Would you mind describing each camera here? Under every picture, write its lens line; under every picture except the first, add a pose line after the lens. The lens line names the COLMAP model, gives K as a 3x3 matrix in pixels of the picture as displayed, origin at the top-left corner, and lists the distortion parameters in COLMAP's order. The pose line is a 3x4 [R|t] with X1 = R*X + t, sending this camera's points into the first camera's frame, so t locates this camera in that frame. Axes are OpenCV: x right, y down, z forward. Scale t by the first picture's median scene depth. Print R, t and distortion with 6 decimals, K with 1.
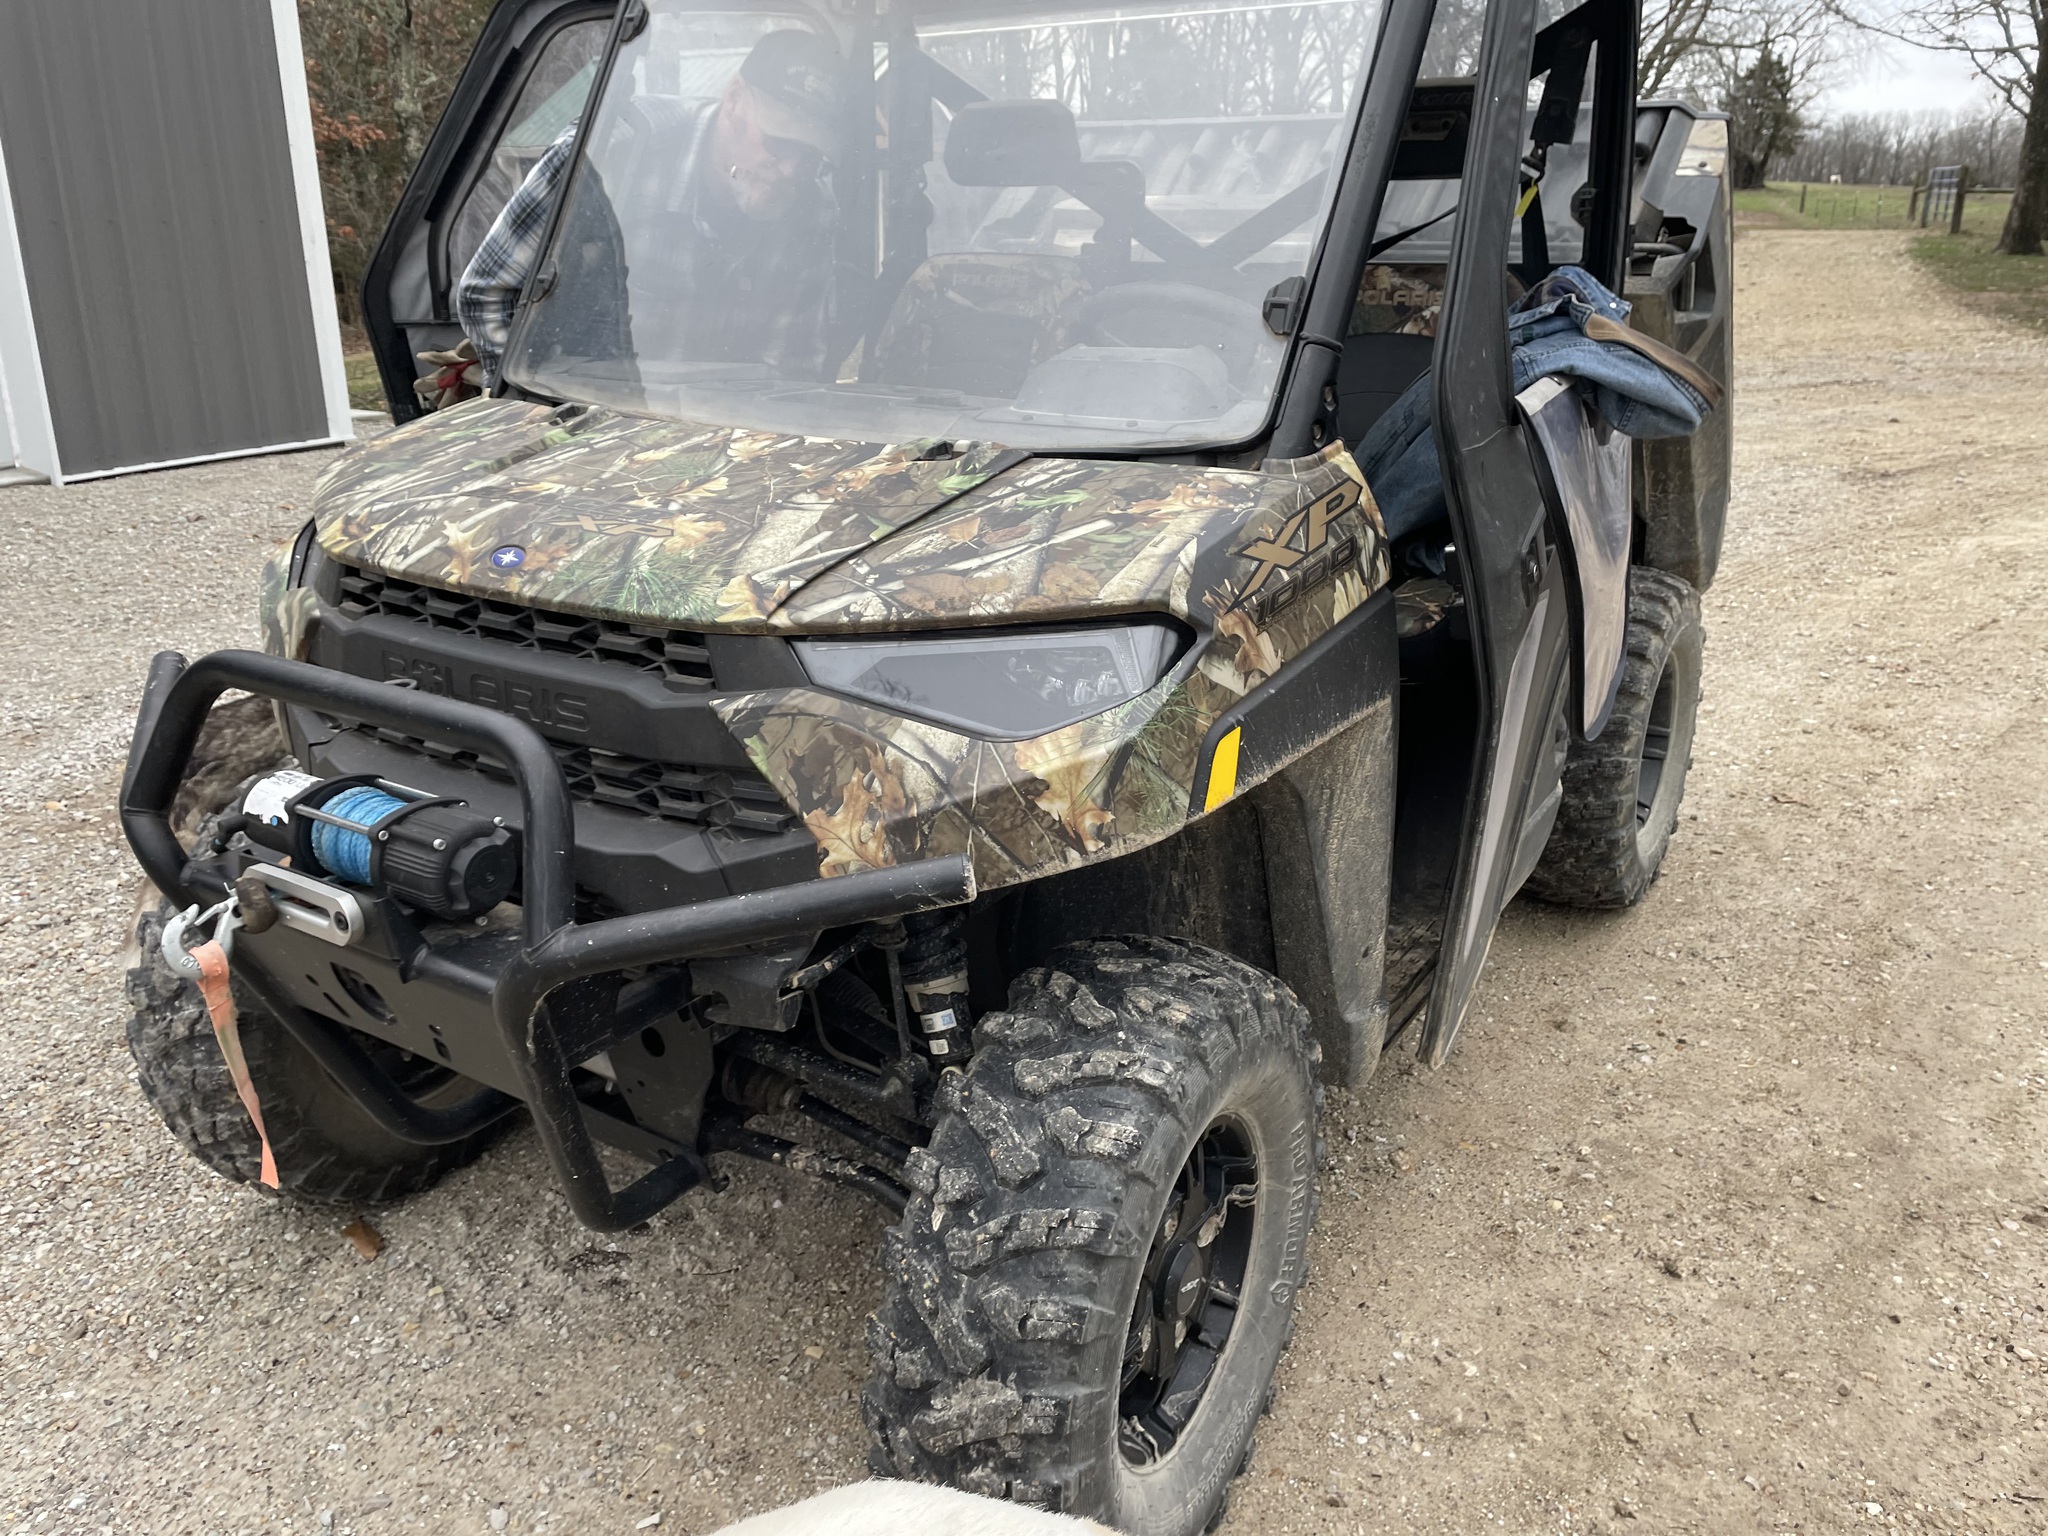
lens RADIAL K [[1525.5, 0, 1004.4], [0, 1525.5, 732.9], [0, 0, 1]] dist [0.090997, -0.113034]
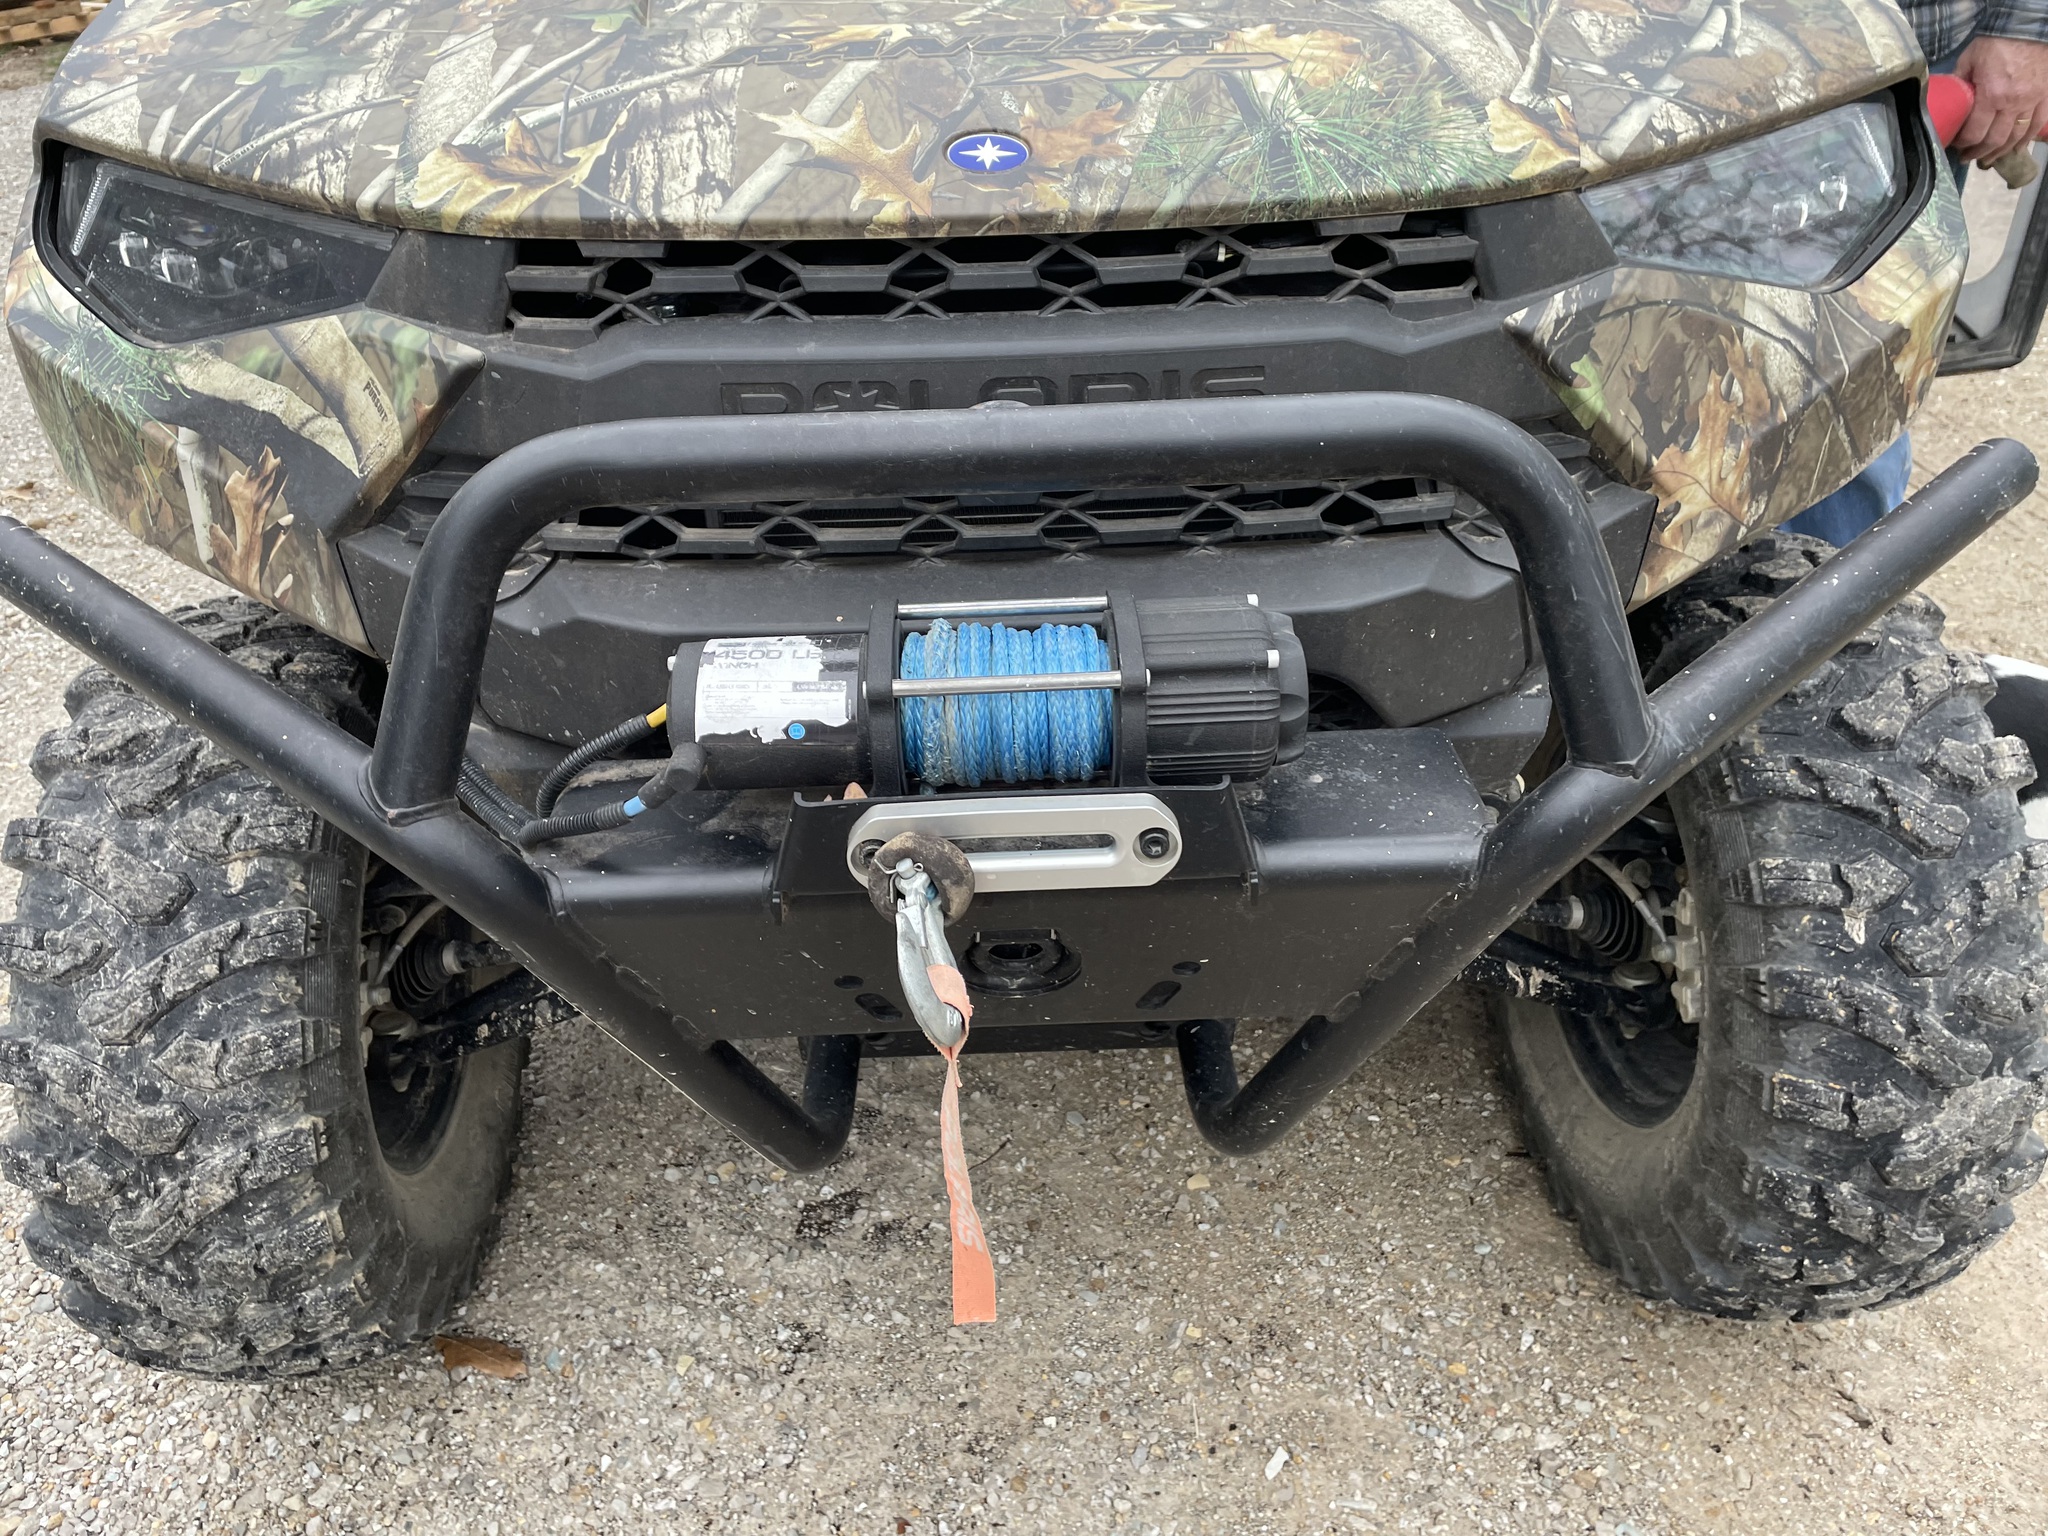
lens RADIAL K [[1525.5, 0, 1004.4], [0, 1525.5, 732.9], [0, 0, 1]] dist [0.090997, -0.113034]
pose [[0.820990, -0.312465, 0.477850, -0.703099], [0.208268, 0.943178, 0.258919, -0.065465], [-0.531601, -0.113050, 0.839417, 0.560918]]
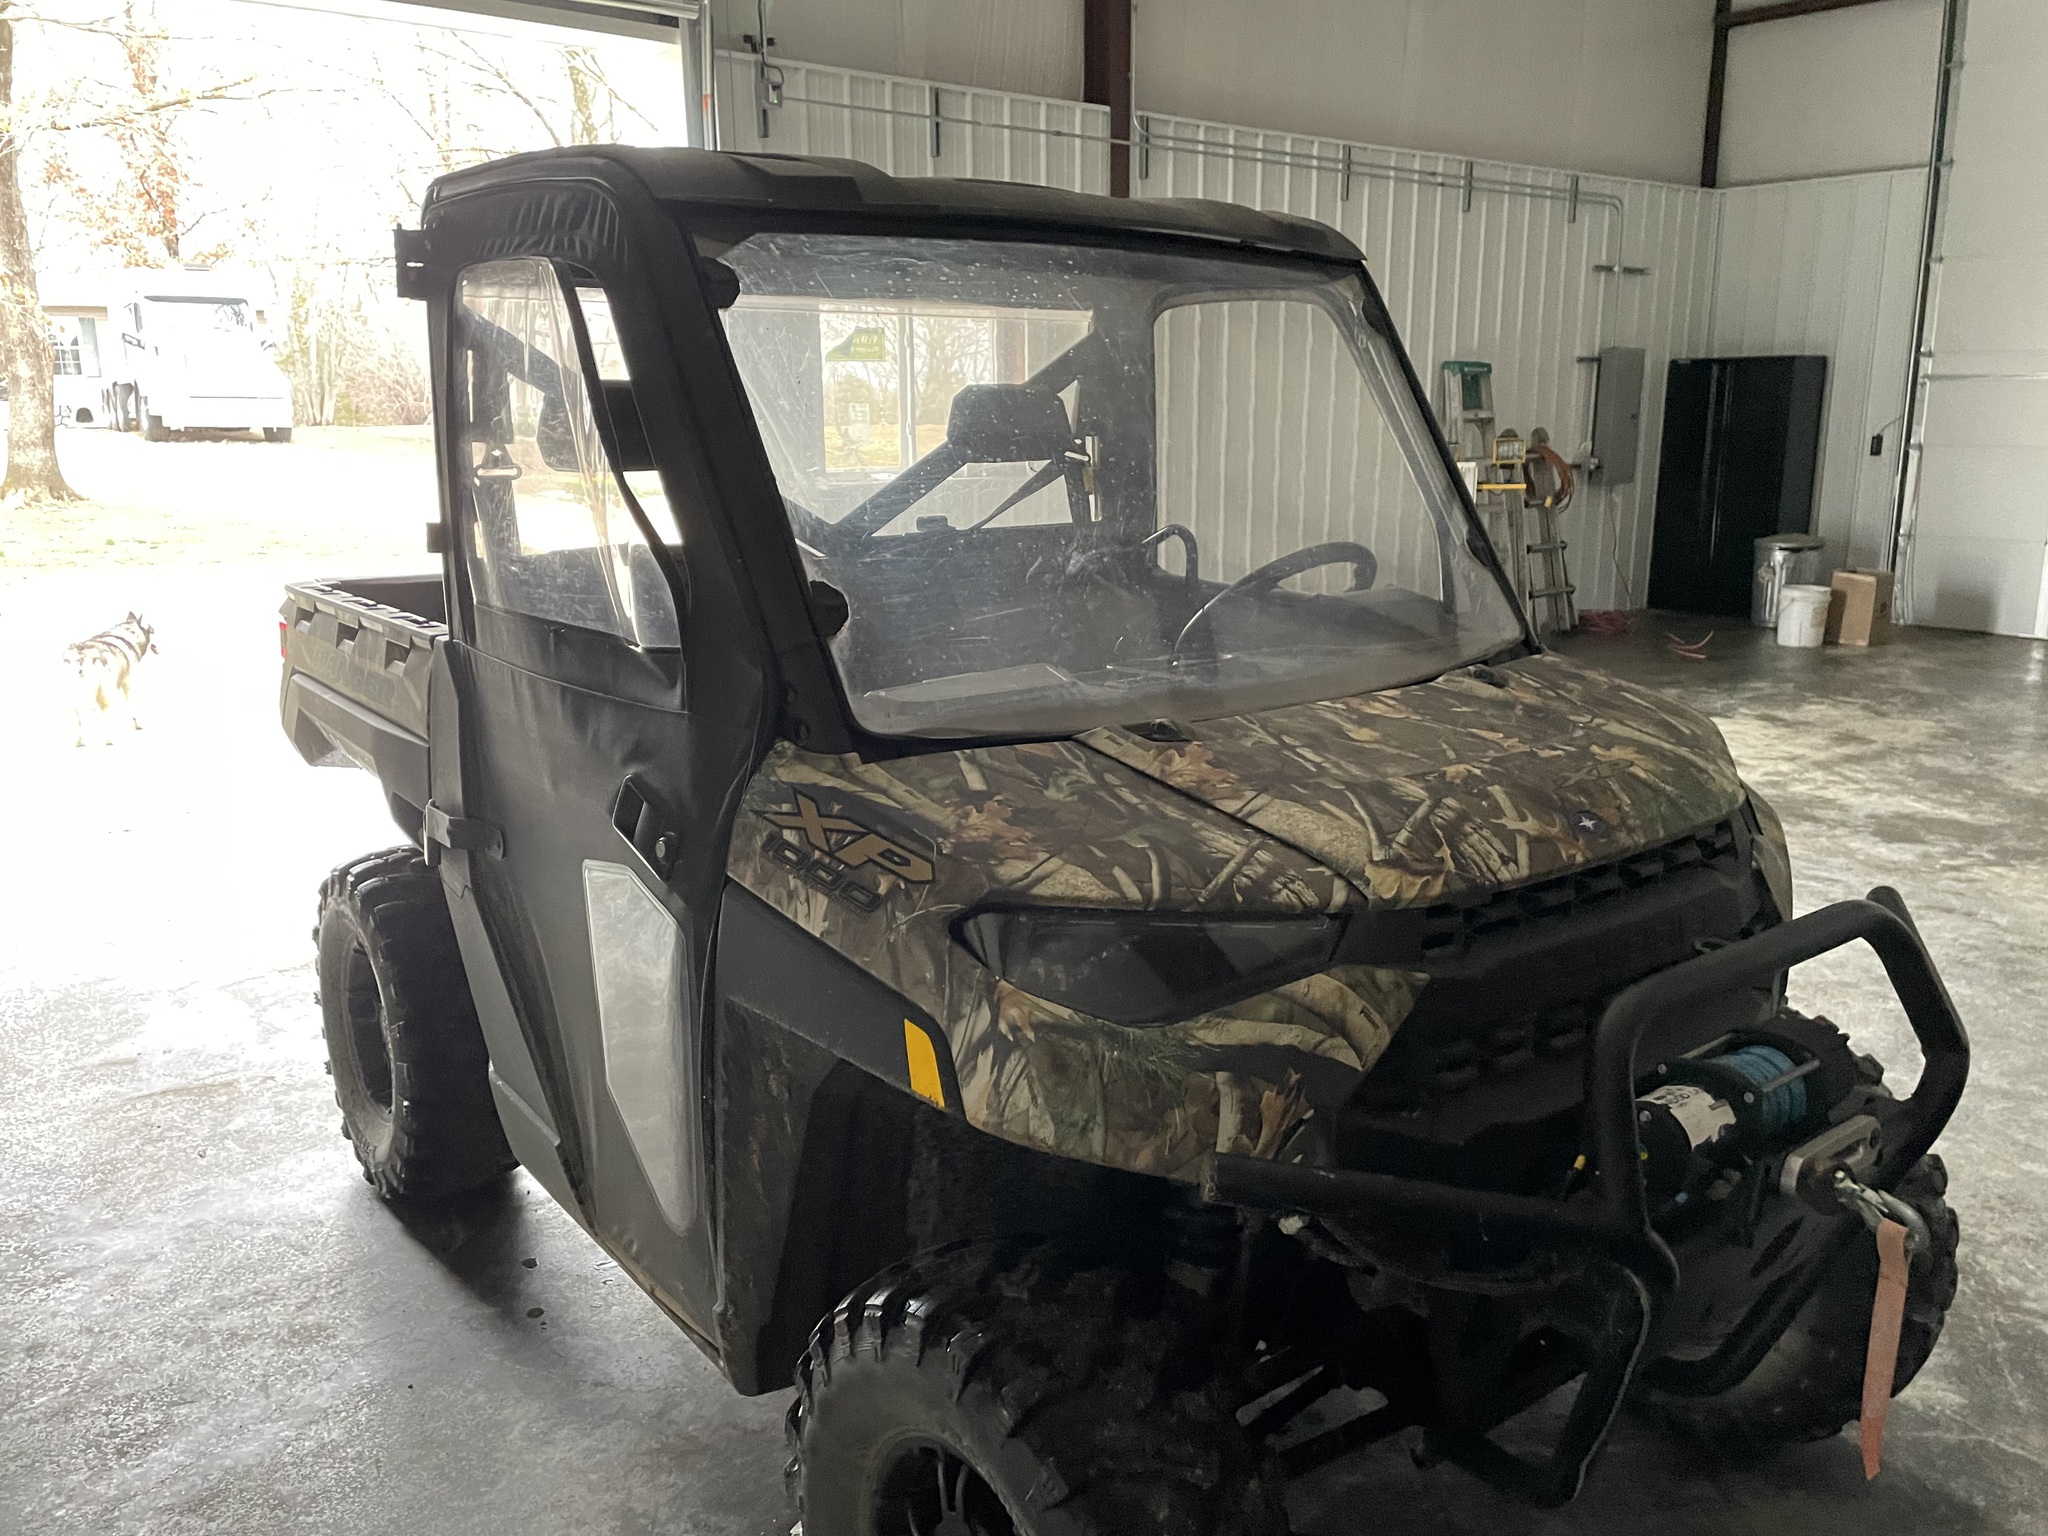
lens RADIAL K [[1549.6, 0, 1031.2], [0, 1549.6, 759.3], [0, 0, 1]] dist [0.098979, -0.131488]
pose [[0.323004, -0.193778, 0.926347, -1.547766], [0.322031, 0.942910, 0.084955, -0.399695], [-0.889924, 0.270872, 0.366966, 1.022651]]
